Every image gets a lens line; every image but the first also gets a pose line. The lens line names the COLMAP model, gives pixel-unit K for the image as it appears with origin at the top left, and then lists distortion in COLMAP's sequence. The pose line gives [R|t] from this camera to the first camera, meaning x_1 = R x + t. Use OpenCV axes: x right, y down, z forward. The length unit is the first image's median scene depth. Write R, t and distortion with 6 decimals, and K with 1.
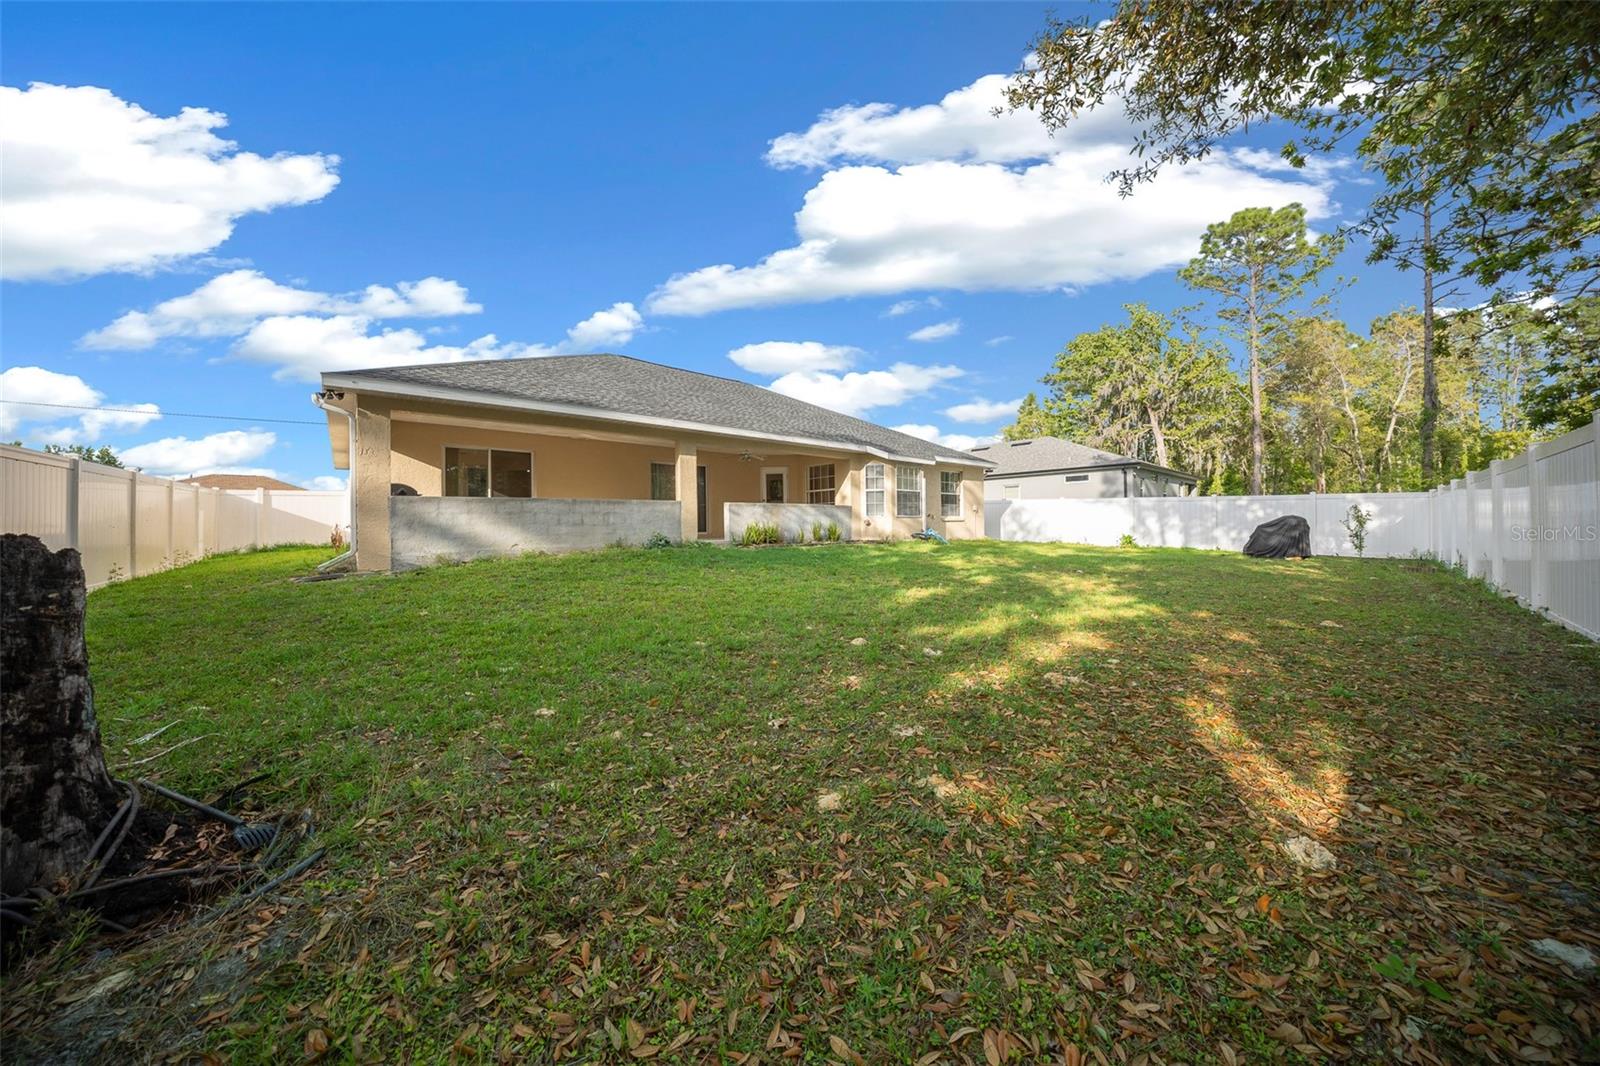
lens RADIAL K [[524.9, 0, 797.6], [0, 524.9, 508.8], [0, 0, 1]] dist [-0.000329, -0.000011]
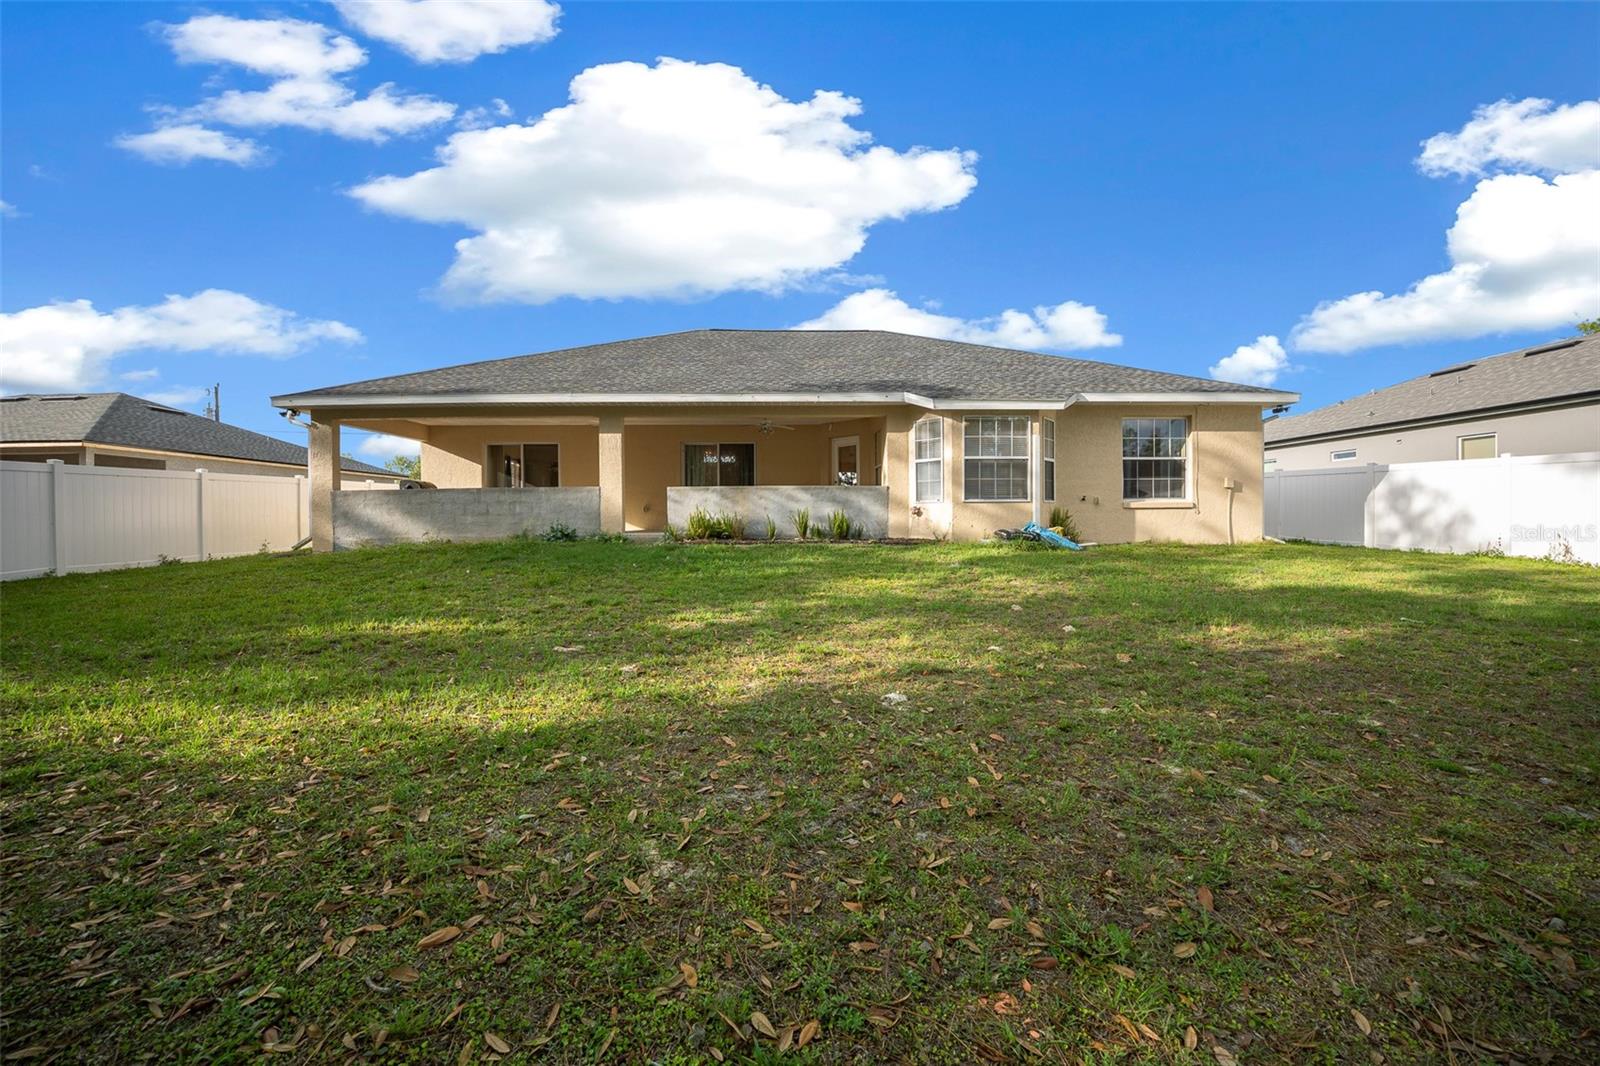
lens RADIAL K [[524.9, 0, 797.6], [0, 524.9, 508.8], [0, 0, 1]] dist [-0.000329, -0.000011]
pose [[0.754304, 0.001304, -0.656524, 0.447375], [0.016793, 0.999633, 0.021280, 0.005787], [0.656311, -0.027076, 0.754005, 0.424265]]
